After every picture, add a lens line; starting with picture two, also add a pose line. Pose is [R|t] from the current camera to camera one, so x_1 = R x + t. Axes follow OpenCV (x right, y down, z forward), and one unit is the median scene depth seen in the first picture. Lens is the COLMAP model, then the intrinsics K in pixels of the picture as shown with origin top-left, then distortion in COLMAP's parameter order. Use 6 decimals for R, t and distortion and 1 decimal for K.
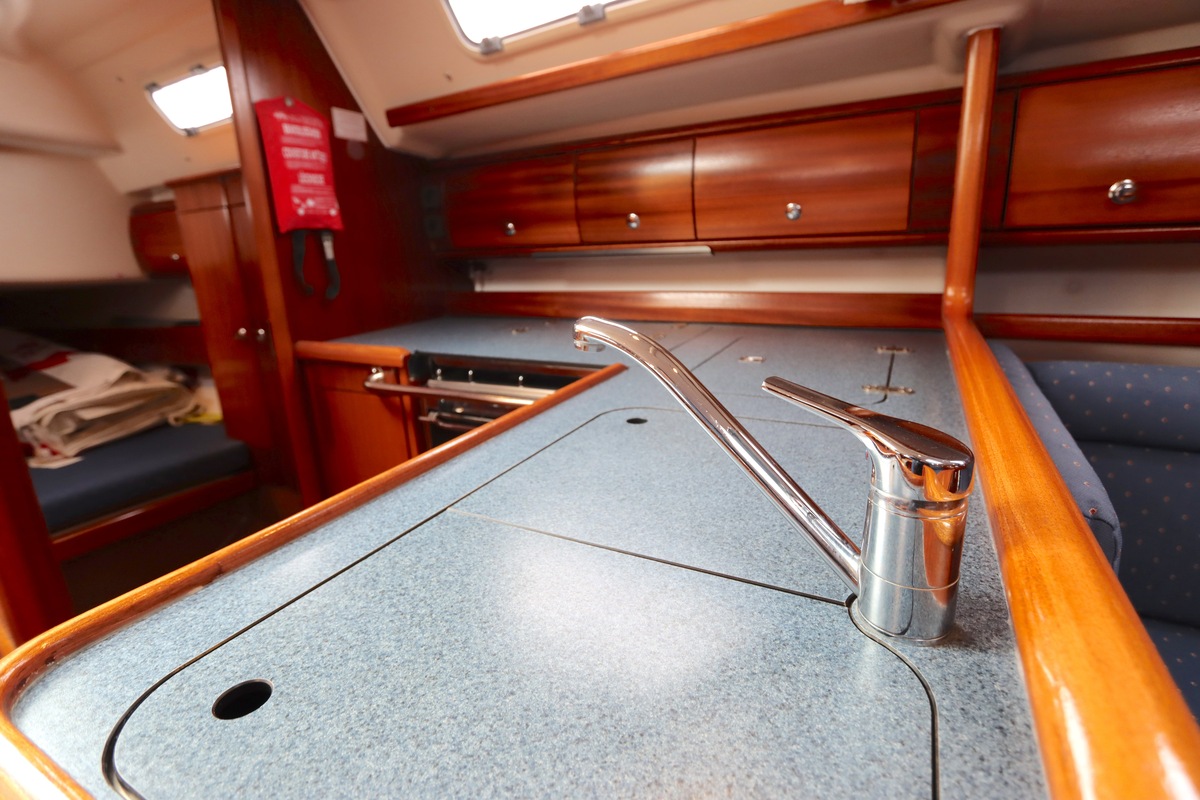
lens RADIAL K [[570.0, 0, 602.4], [0, 570.0, 387.1], [0, 0, 1]] dist [-0.017149, 0.000787]
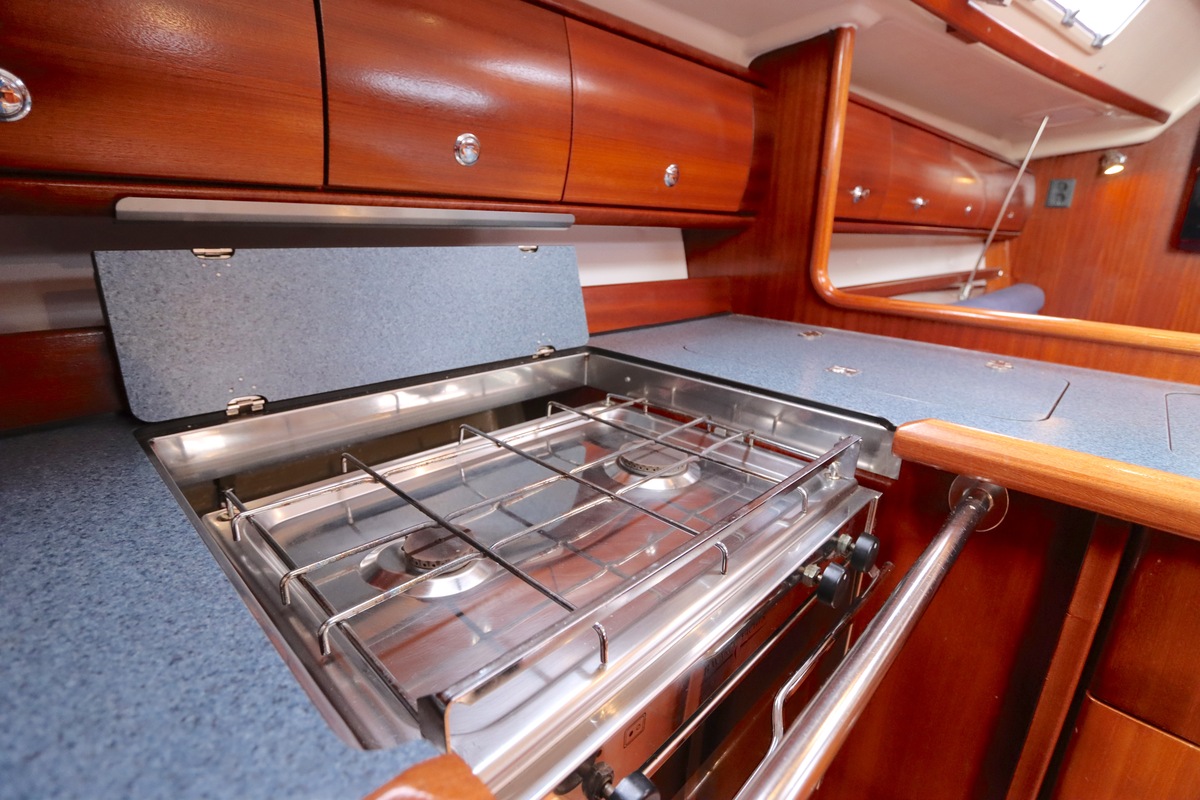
lens RADIAL K [[569.4, 0, 601.9], [0, 569.4, 390.2], [0, 0, 1]] dist [-0.018715, 0.001814]
pose [[0.272339, -0.218085, 0.937161, -0.445678], [0.203979, 0.964924, 0.165270, -0.176658], [-0.940332, 0.146152, 0.307271, 0.888948]]
